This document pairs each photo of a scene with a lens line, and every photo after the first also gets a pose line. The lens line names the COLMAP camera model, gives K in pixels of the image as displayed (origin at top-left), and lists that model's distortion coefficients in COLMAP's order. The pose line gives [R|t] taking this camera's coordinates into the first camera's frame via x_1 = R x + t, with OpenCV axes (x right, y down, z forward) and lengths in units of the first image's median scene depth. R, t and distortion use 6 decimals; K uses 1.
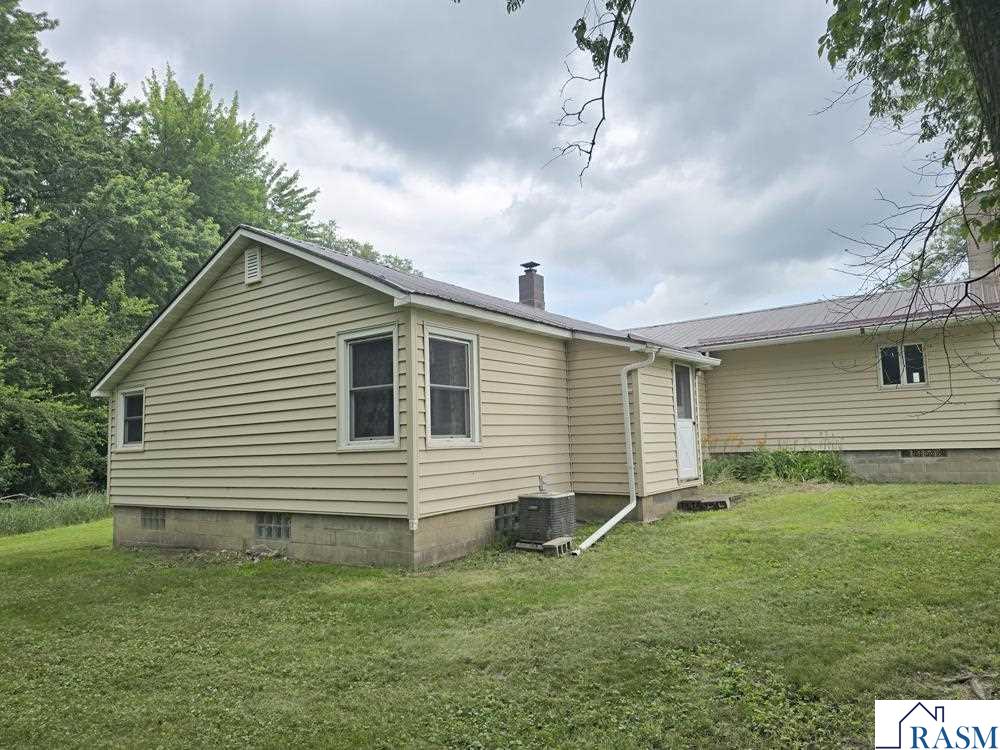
lens RADIAL K [[680.1, 0, 498.4], [0, 680.1, 371.4], [0, 0, 1]] dist [0.002471, 0.003000]
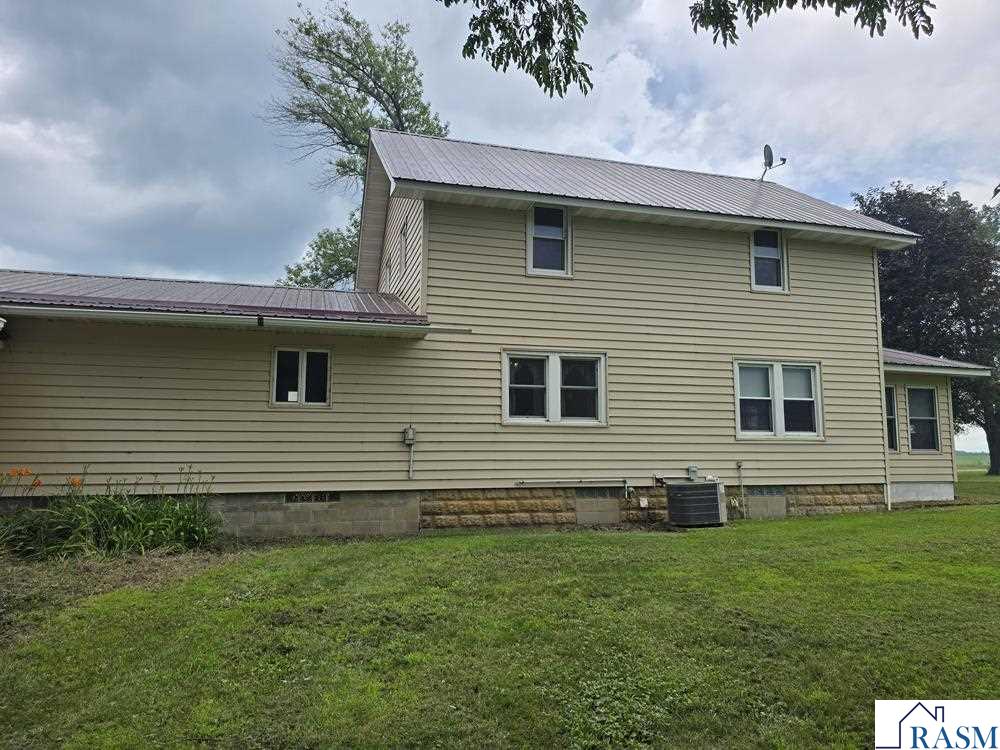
lens RADIAL K [[680.1, 0, 495.2], [0, 680.1, 366.2], [0, 0, 1]] dist [0.002471, 0.003000]
pose [[0.631142, 0.121234, 0.766135, 0.160076], [-0.104809, 0.991981, -0.070630, 0.009771], [-0.768554, -0.035721, 0.638787, 0.371242]]
